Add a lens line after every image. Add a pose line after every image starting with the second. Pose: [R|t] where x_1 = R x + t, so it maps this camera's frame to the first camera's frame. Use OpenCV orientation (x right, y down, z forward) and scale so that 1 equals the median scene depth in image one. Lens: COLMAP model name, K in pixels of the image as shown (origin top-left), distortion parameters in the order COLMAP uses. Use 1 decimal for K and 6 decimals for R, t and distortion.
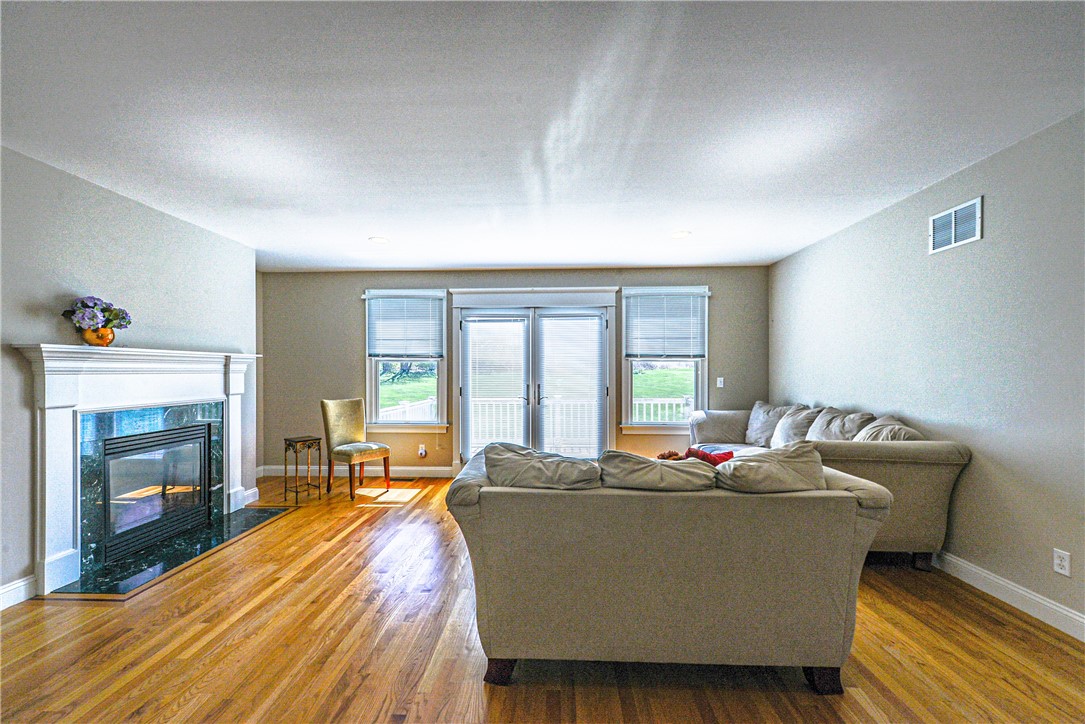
lens RADIAL K [[435.9, 0, 539.7], [0, 435.9, 371.3], [0, 0, 1]] dist [-0.001816, -0.002169]
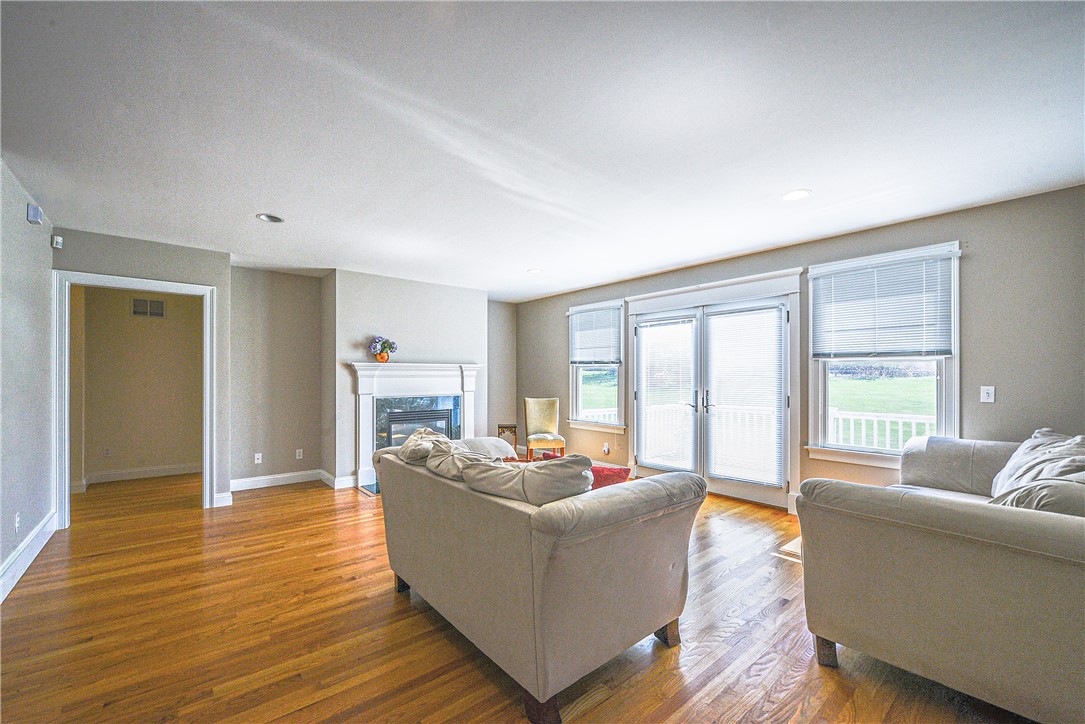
lens RADIAL K [[435.9, 0, 524.1], [0, 435.9, 374.7], [0, 0, 1]] dist [-0.001816, -0.002169]
pose [[0.664571, -0.002122, -0.747222, 0.436181], [0.000216, 0.999996, -0.002648, -0.000132], [0.747225, 0.001599, 0.664569, 0.113199]]
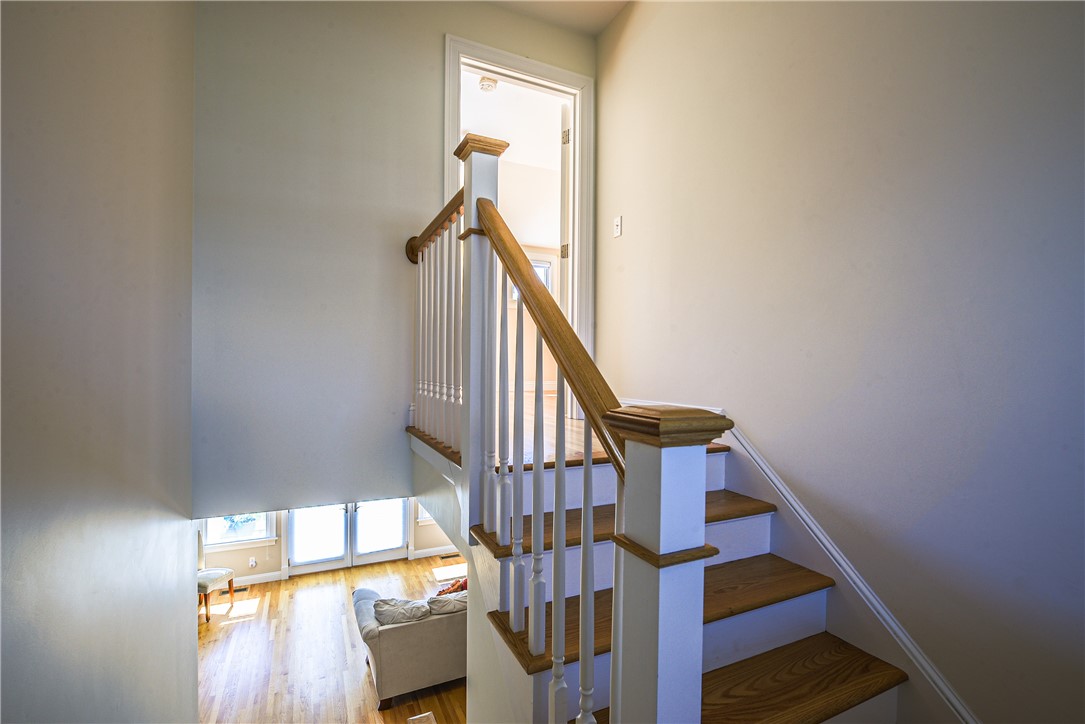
lens RADIAL K [[490.3, 0, 541.8], [0, 490.3, 359.5], [0, 0, 1]] dist [-0.011216, 0.002302]
pose [[0.882963, 0.006330, 0.469400, -0.207960], [-0.011605, 0.999898, 0.008345, -0.415023], [-0.469299, -0.012816, 0.882946, -0.584698]]
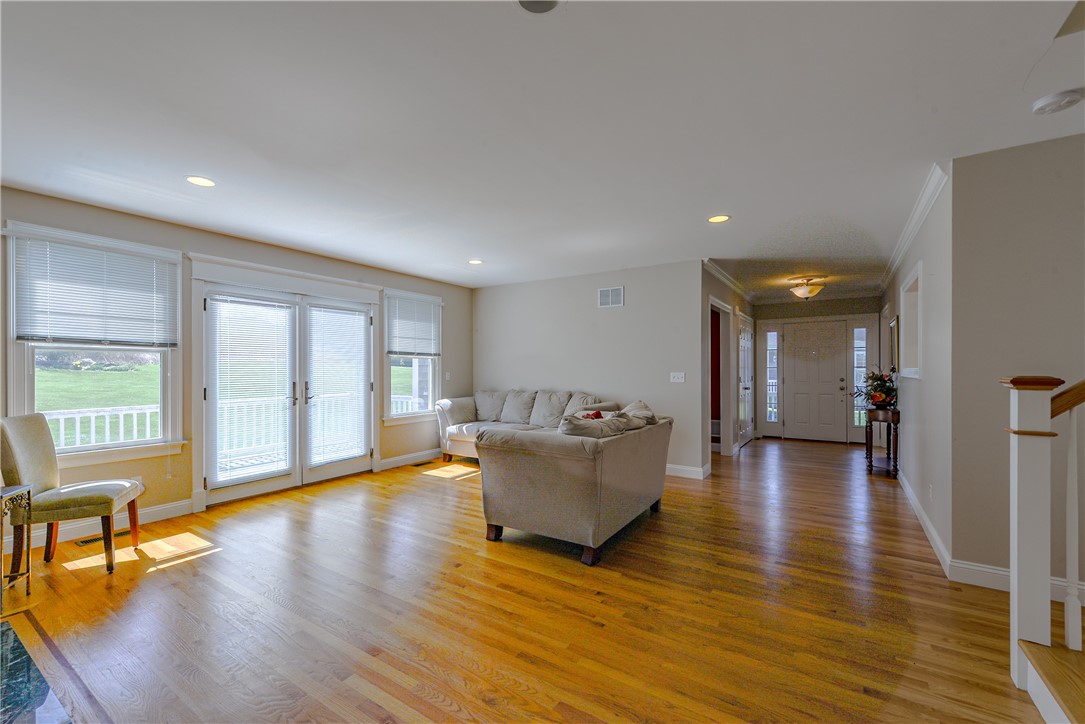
lens RADIAL K [[453.3, 0, 532.7], [0, 453.3, 367.9], [0, 0, 1]] dist [0.006244, 0.000246]
pose [[0.506505, 0.001090, 0.862237, -0.588728], [-0.001989, 0.999998, -0.000096, 0.001642], [-0.862235, -0.001666, 0.506506, 0.128577]]
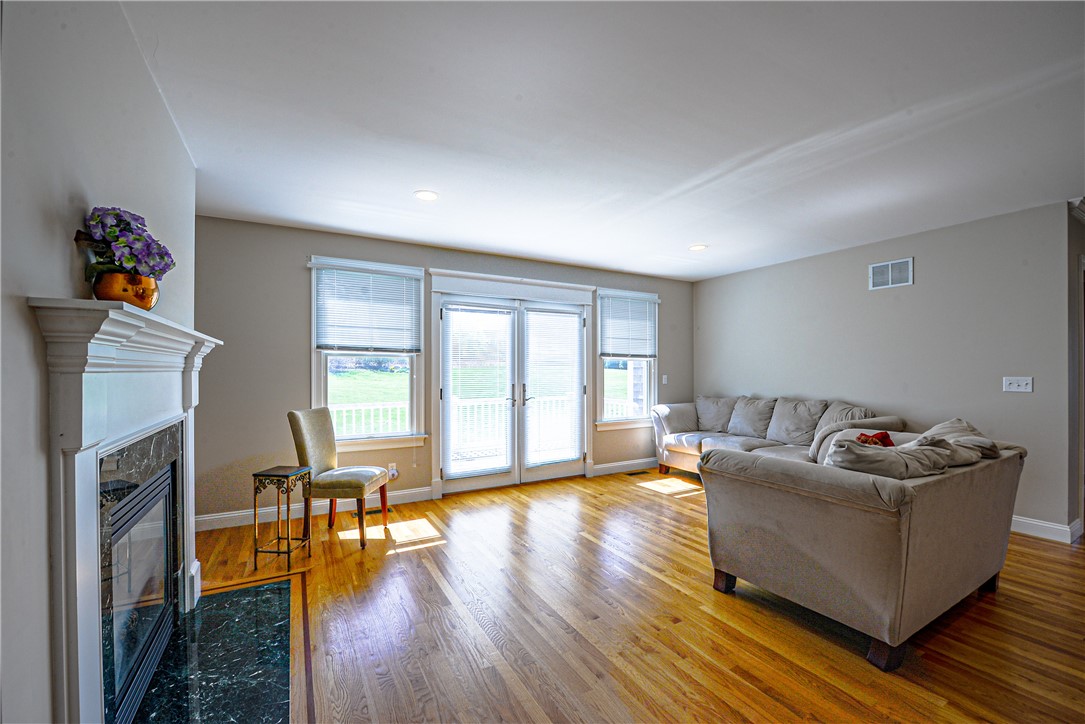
lens RADIAL K [[435.9, 0, 534.4], [0, 435.9, 369.6], [0, 0, 1]] dist [-0.001816, -0.002169]
pose [[0.846776, 0.002229, 0.531945, -0.491119], [-0.001175, 0.999997, -0.002320, 0.002626], [-0.531948, 0.001339, 0.846776, 0.208496]]
